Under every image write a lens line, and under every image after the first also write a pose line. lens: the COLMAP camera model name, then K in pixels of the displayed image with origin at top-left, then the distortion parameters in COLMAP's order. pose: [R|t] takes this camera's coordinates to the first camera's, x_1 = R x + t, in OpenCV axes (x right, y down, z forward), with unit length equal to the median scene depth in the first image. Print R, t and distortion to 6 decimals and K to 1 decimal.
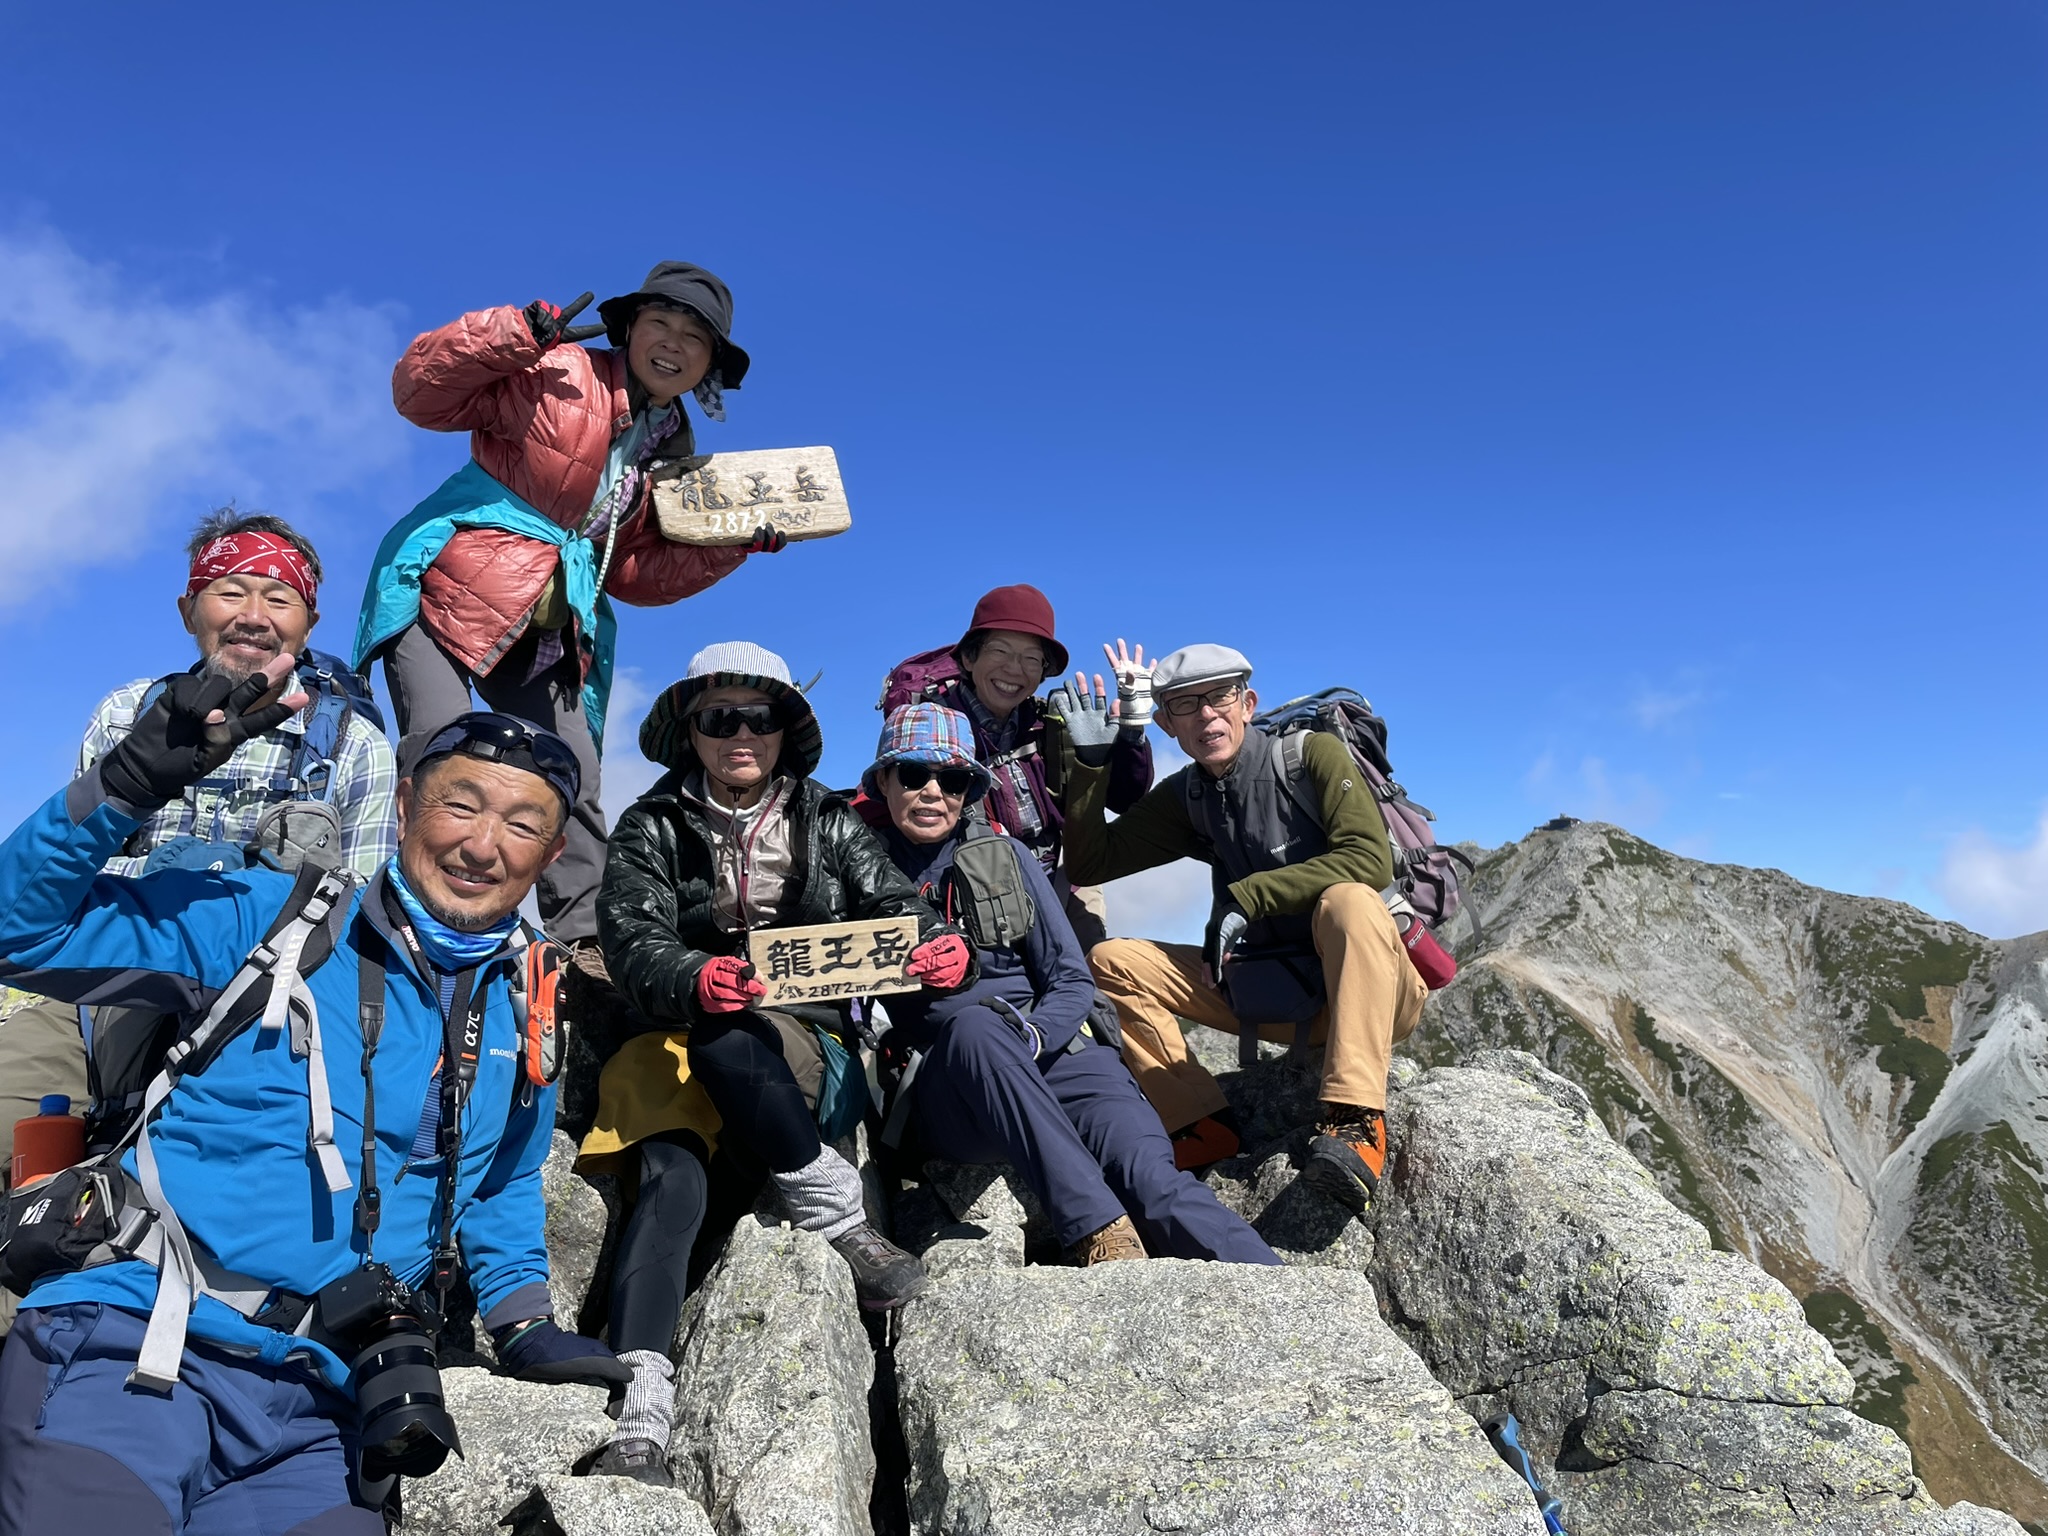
lens RADIAL K [[1556.3, 0, 1045.7], [0, 1556.3, 755.3], [0, 0, 1]] dist [0.097354, -0.136905]
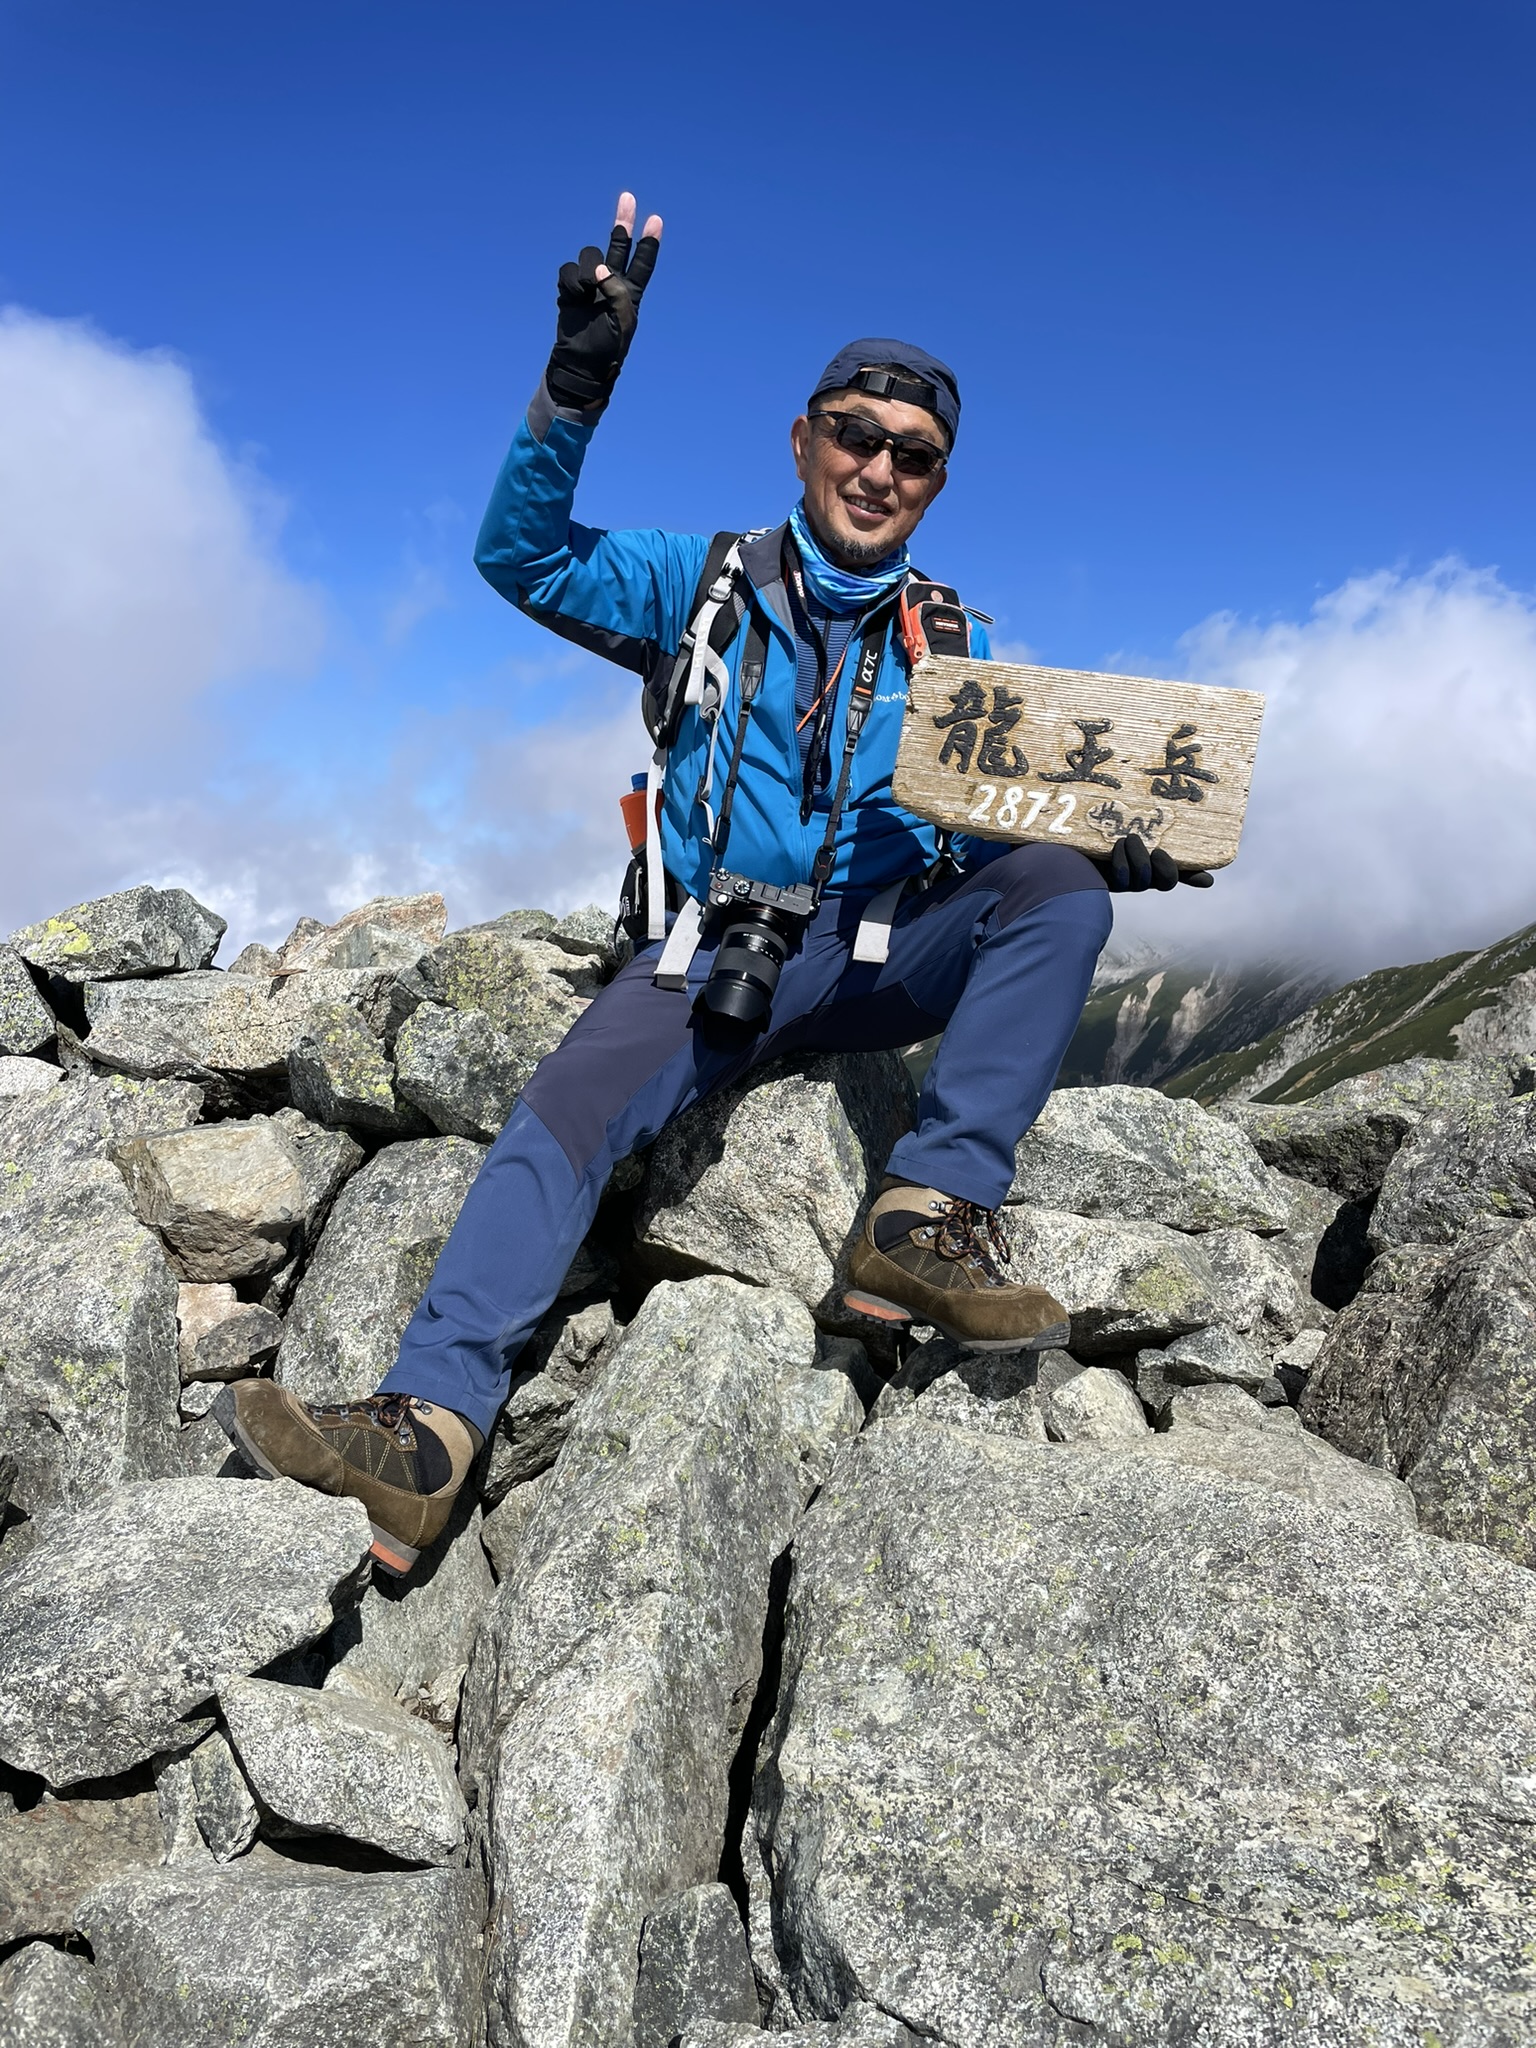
lens RADIAL K [[1556.3, 0, 763.2], [0, 1556.3, 1017.1], [0, 0, 1]] dist [0.097354, -0.136905]
pose [[0.935068, 0.061555, -0.349082, 0.117249], [0.015759, 0.976613, 0.214425, 0.010643], [0.354117, -0.206003, 0.912230, 0.400870]]
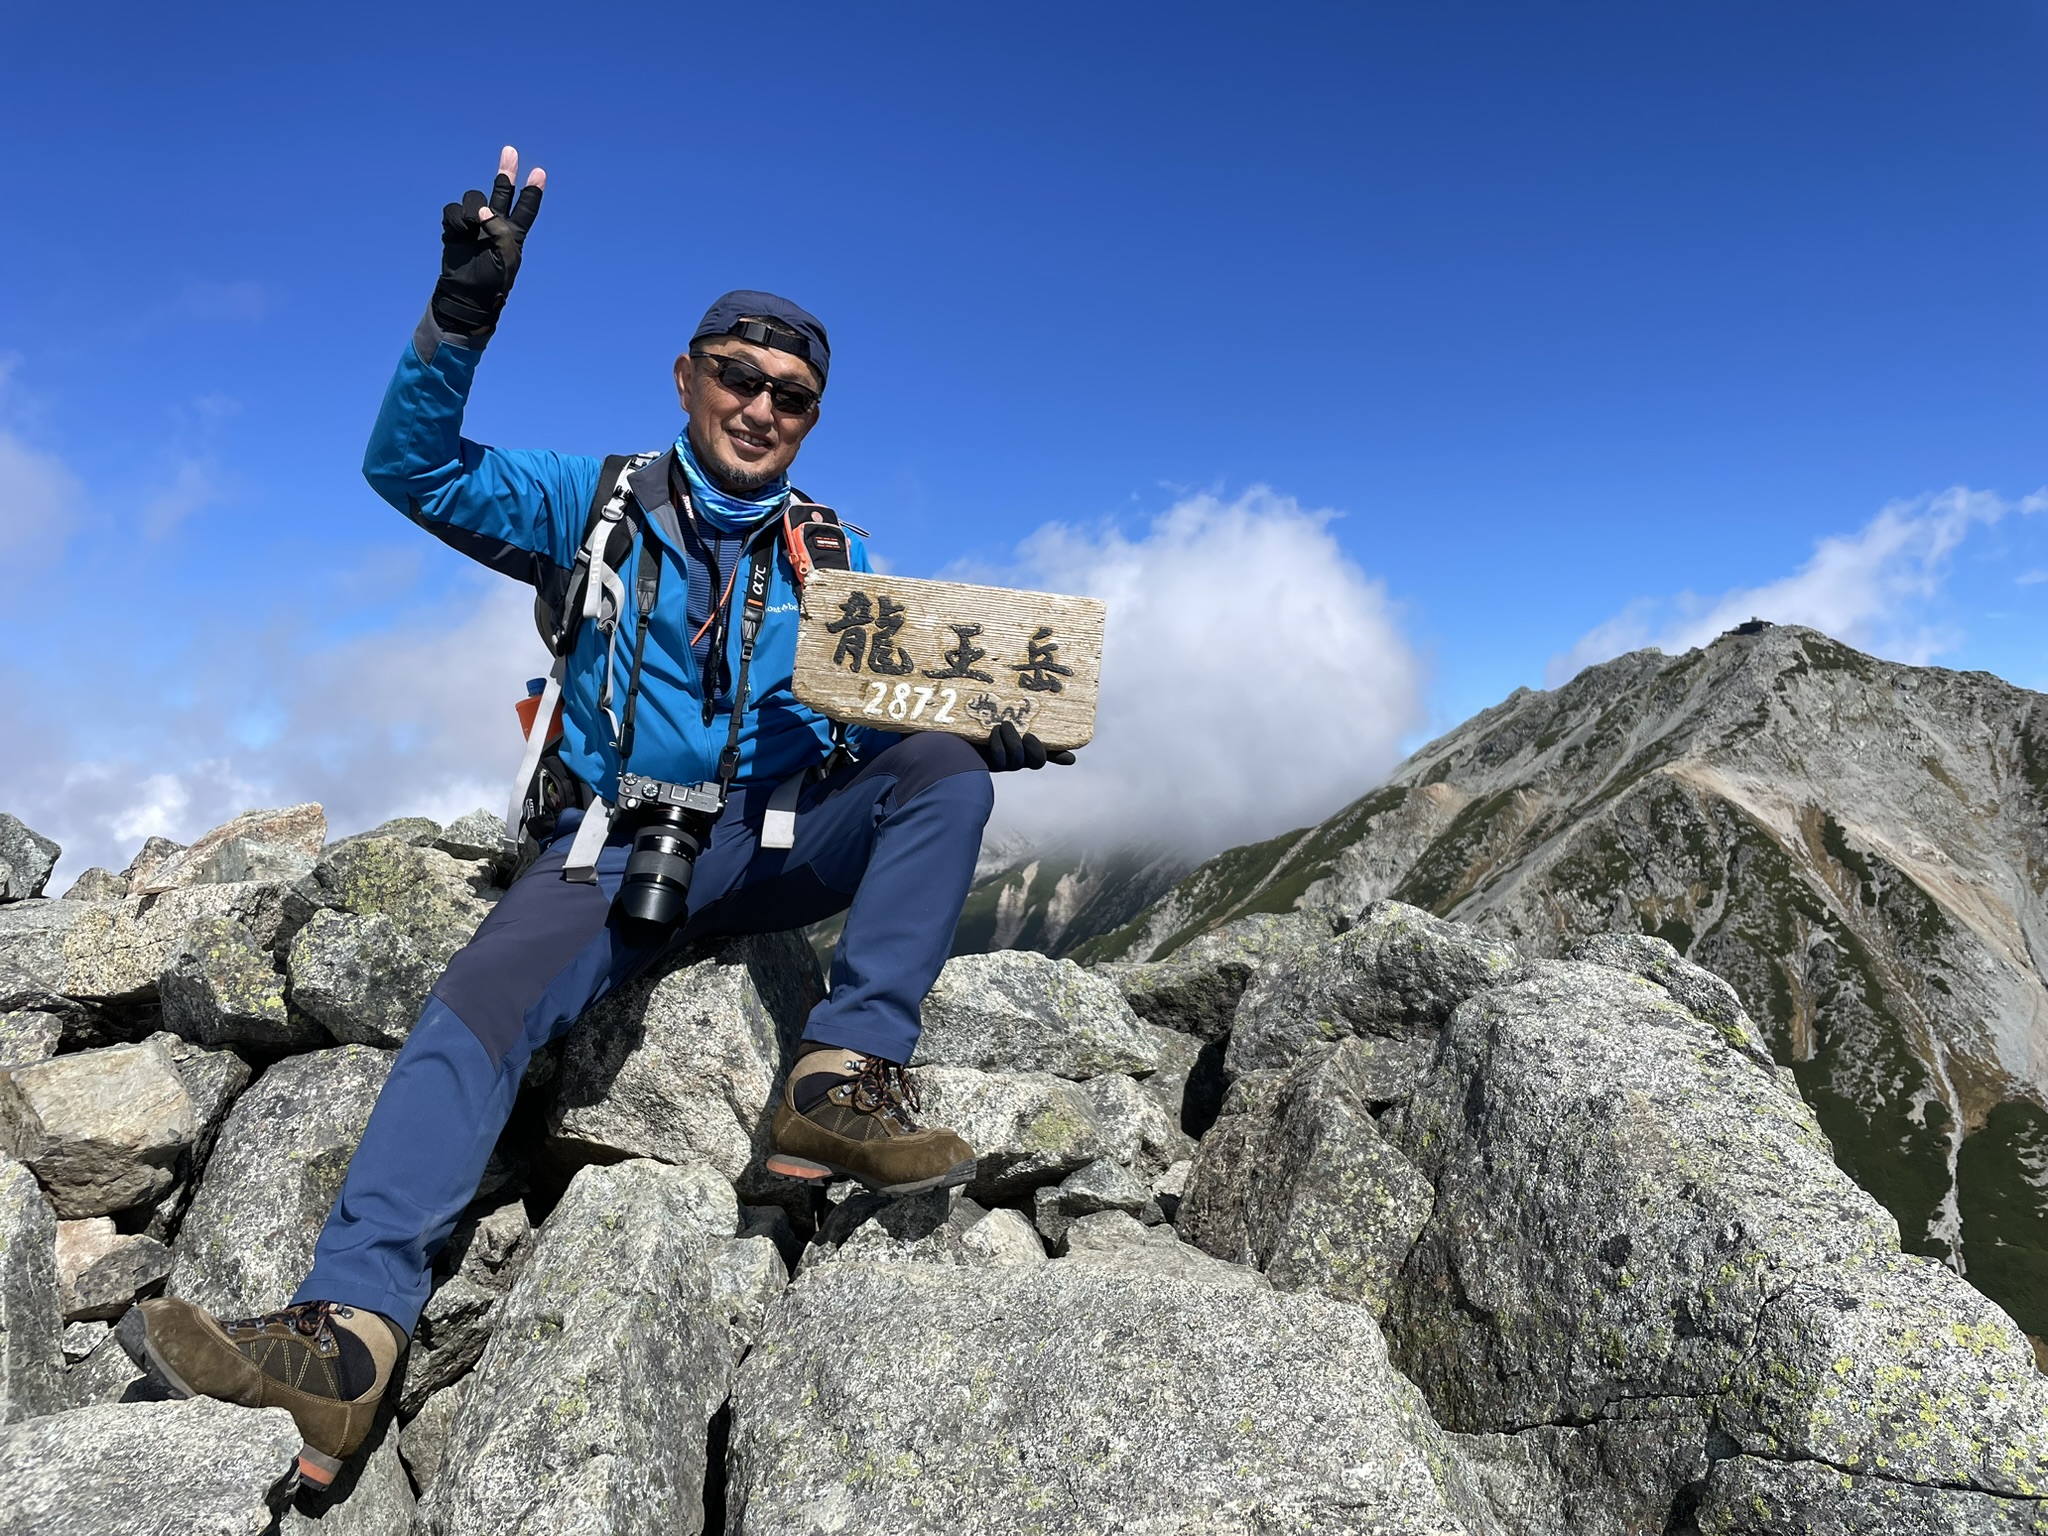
lens RADIAL K [[1556.3, 0, 1045.7], [0, 1556.3, 755.3], [0, 0, 1]] dist [0.097354, -0.136905]
pose [[0.994642, -0.006724, -0.103163, 0.125935], [0.018864, 0.992934, 0.117156, 0.006515], [0.101646, -0.118475, 0.987741, 0.314301]]
